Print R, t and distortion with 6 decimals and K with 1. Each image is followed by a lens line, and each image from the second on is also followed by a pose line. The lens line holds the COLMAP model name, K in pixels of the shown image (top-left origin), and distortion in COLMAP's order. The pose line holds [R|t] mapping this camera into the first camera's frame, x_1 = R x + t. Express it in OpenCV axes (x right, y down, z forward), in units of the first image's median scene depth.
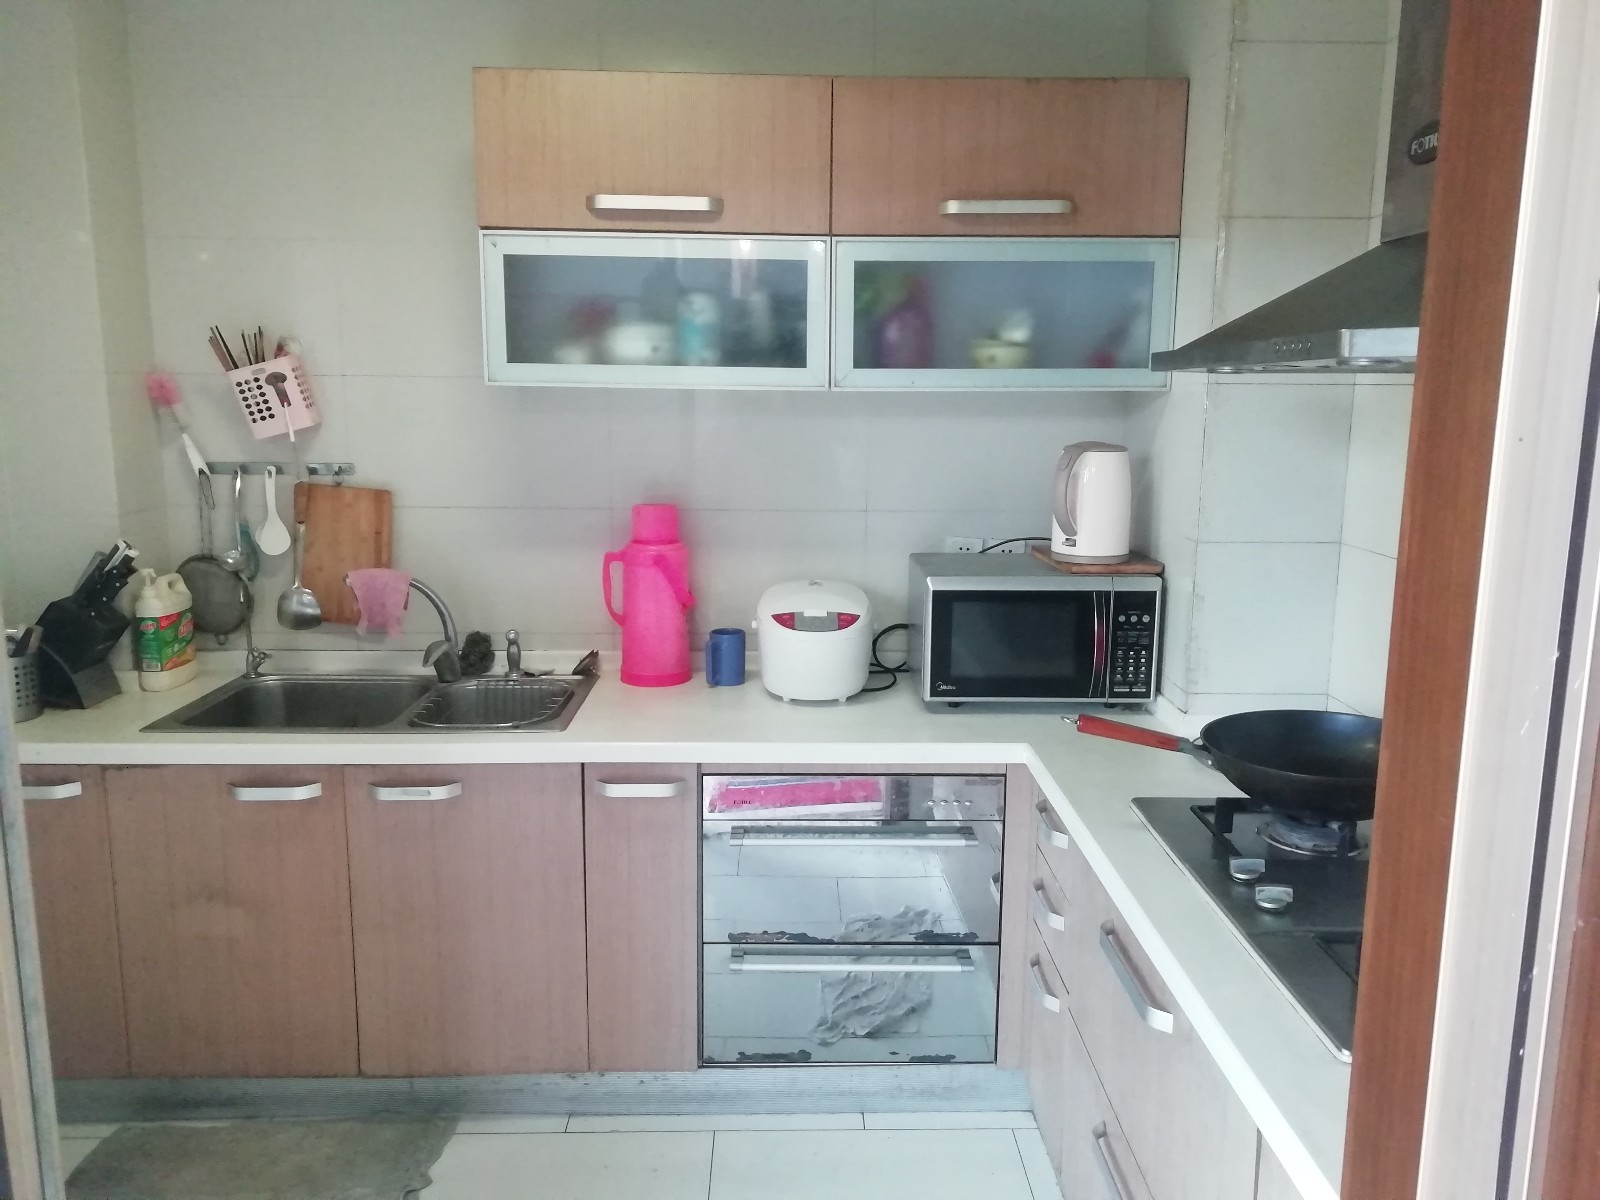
lens RADIAL K [[1200.3, 0, 799.8], [0, 1200.3, 605.4], [0, 0, 1]] dist [0.035504, -0.031753]
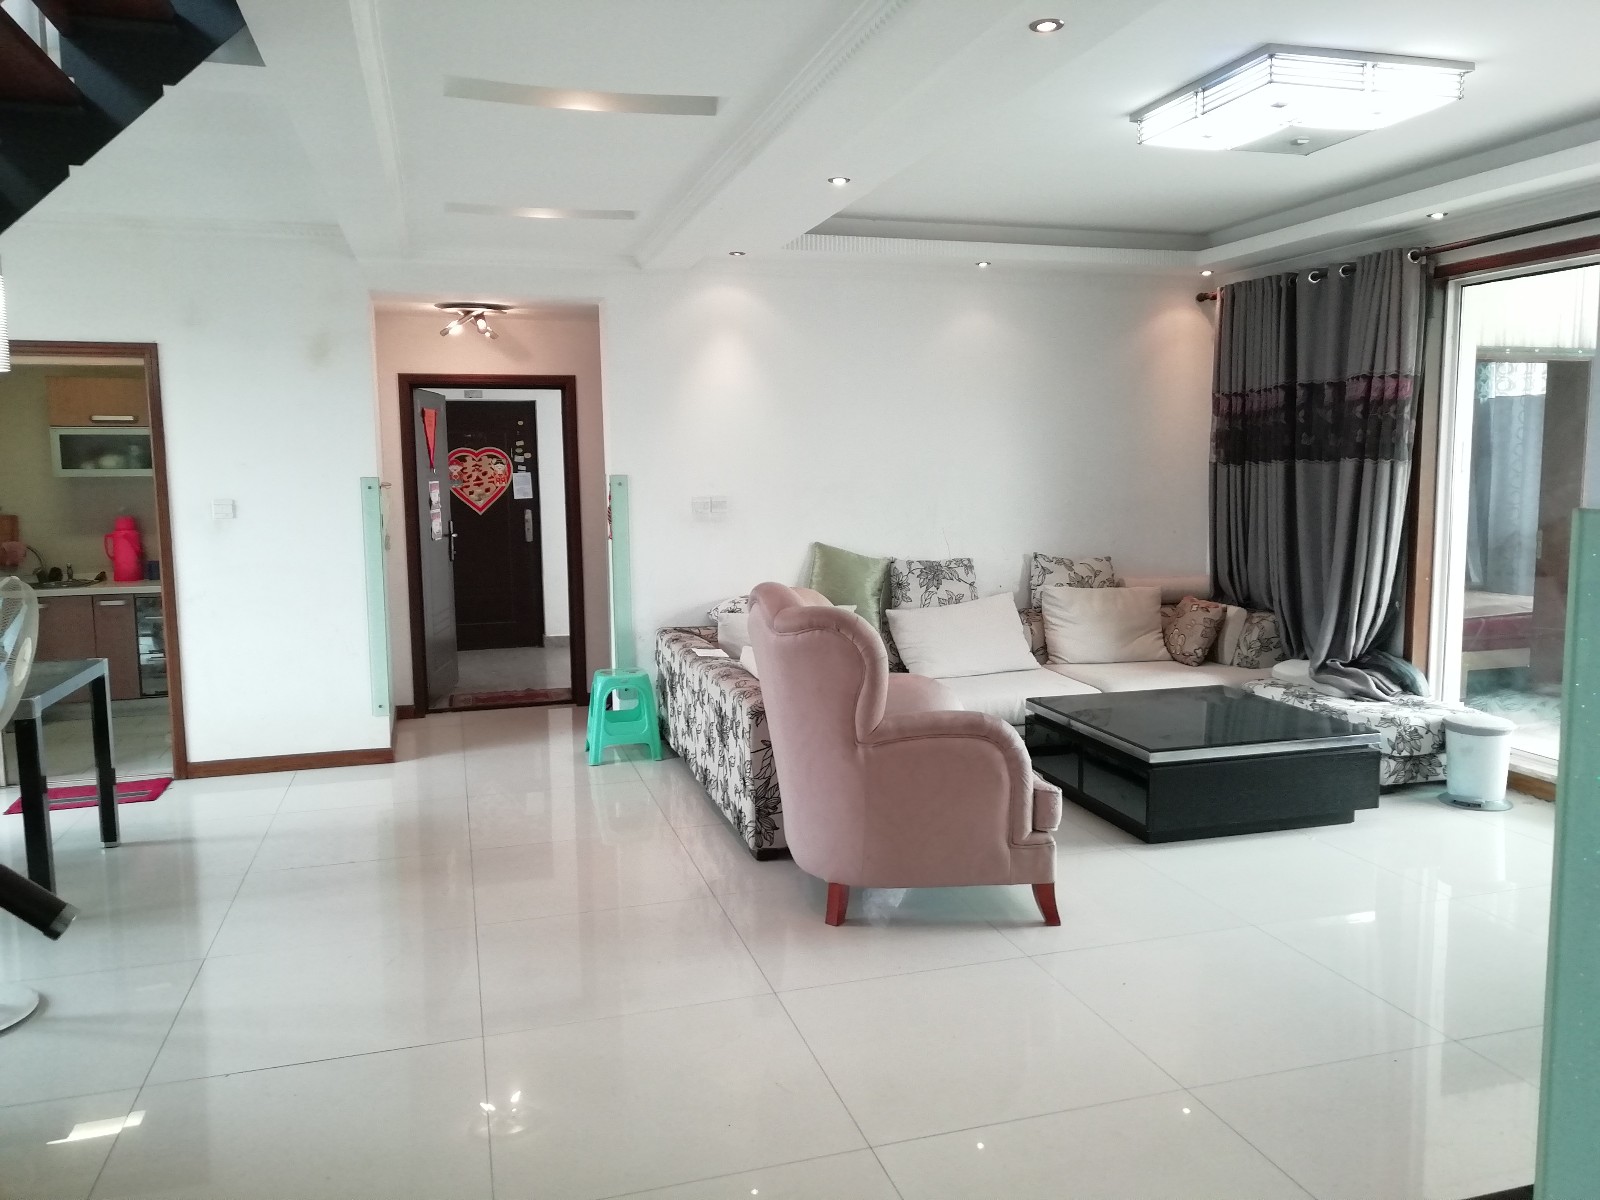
lens RADIAL K [[1200.3, 0, 797.0], [0, 1200.3, 597.0], [0, 0, 1]] dist [0.035504, -0.031753]
pose [[0.960659, -0.044153, 0.274198, 0.657643], [0.058270, 0.997350, -0.043550, 0.344905], [-0.271548, 0.057814, 0.960687, -2.316005]]
